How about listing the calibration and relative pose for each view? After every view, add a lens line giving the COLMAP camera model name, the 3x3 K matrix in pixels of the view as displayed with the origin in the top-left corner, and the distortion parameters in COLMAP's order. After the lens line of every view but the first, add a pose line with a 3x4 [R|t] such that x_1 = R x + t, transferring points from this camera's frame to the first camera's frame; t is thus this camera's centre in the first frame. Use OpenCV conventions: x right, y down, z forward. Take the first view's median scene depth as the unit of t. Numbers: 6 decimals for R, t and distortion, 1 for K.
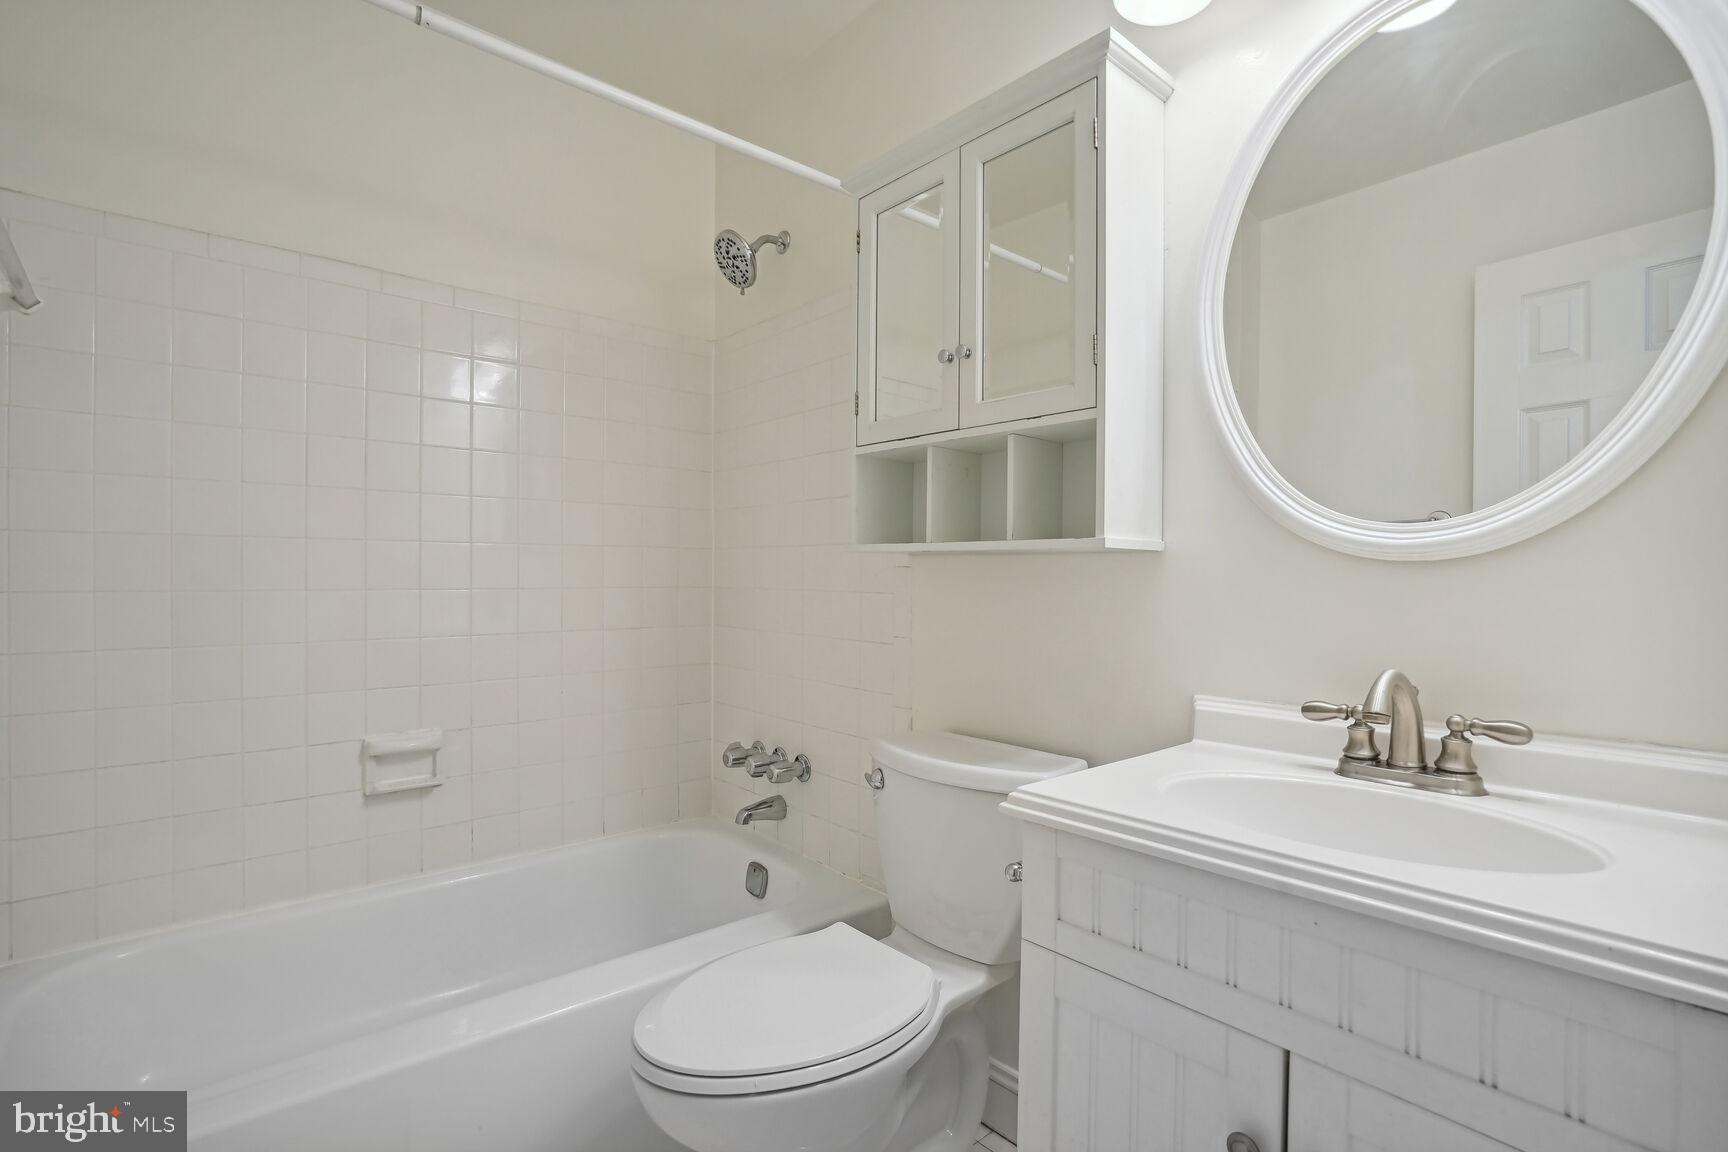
lens RADIAL K [[805.8, 0, 864.1], [0, 805.8, 577.9], [0, 0, 1]] dist [-0.020527, 0.002861]
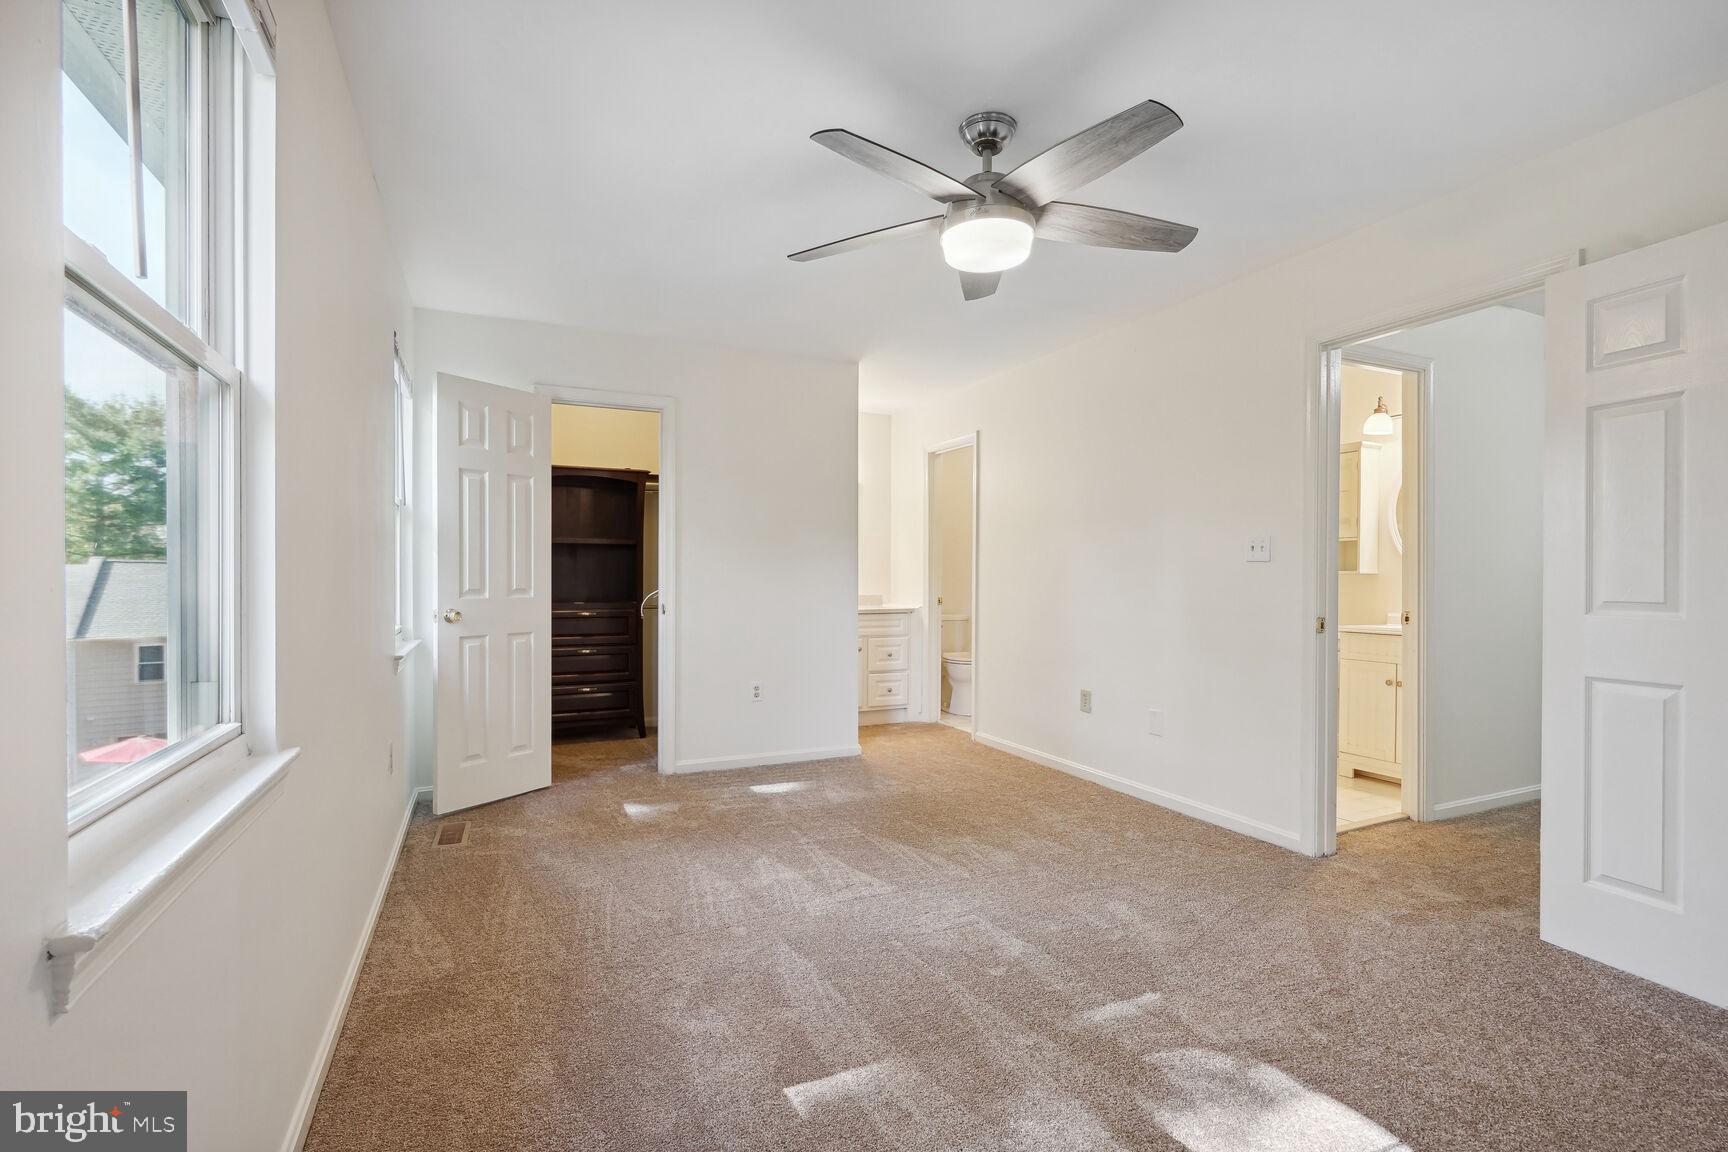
lens RADIAL K [[805.8, 0, 862.9], [0, 805.8, 580.1], [0, 0, 1]] dist [-0.020527, 0.002861]
pose [[0.958760, 0.000069, -0.284218, -0.902227], [0.001516, 0.999985, 0.005357, -0.028301], [0.284214, -0.005566, 0.958745, -3.375887]]
